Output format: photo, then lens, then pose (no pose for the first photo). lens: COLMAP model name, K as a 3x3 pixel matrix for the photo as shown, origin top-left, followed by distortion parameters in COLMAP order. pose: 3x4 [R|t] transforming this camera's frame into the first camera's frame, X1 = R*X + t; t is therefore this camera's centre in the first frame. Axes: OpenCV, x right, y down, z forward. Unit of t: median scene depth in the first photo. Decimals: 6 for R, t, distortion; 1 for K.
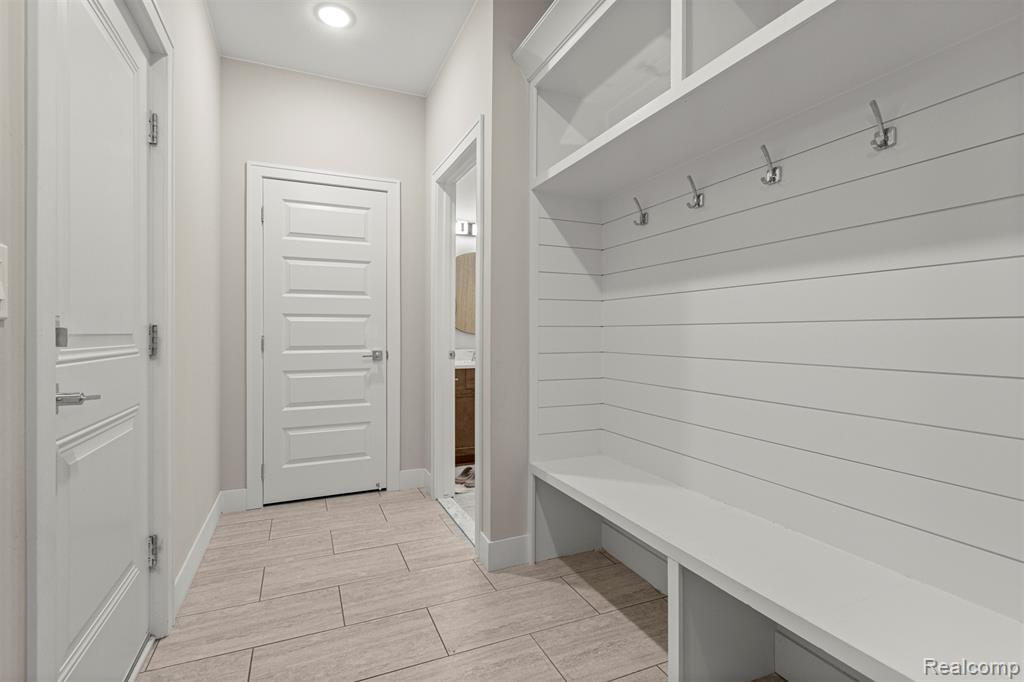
lens RADIAL K [[475.5, 0, 508.5], [0, 475.5, 338.2], [0, 0, 1]] dist [-0.017027, -0.000265]
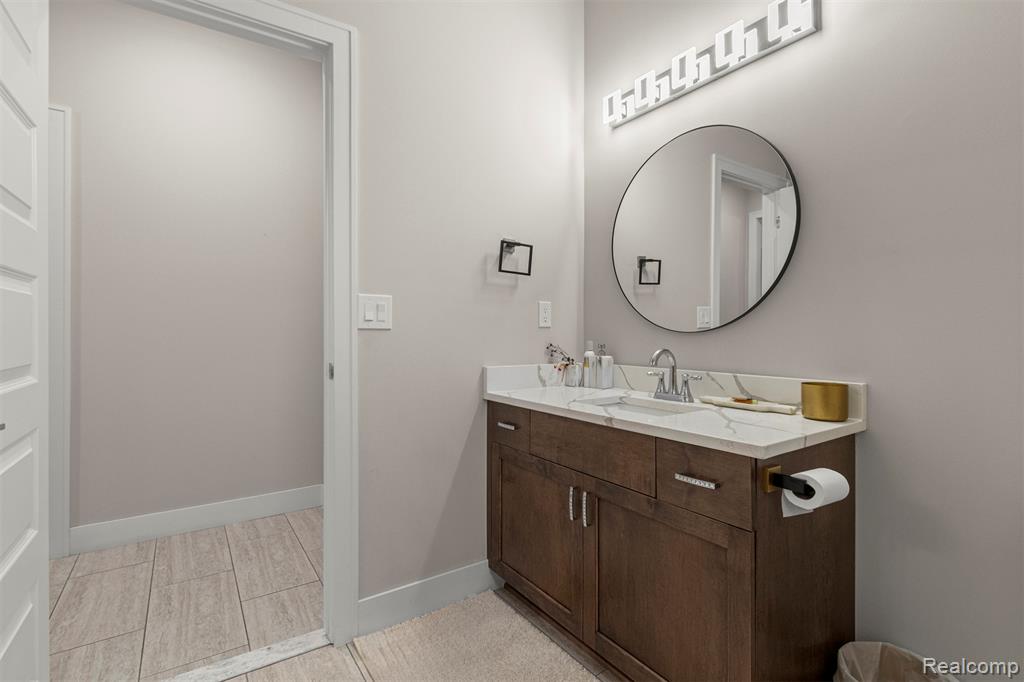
lens RADIAL K [[475.5, 0, 508.4], [0, 475.5, 332.8], [0, 0, 1]] dist [-0.017027, -0.000265]
pose [[0.171971, 0.013492, -0.985010, 0.538796], [-0.002800, 0.999909, 0.013207, -0.021519], [0.985098, 0.000487, 0.171993, 1.399125]]
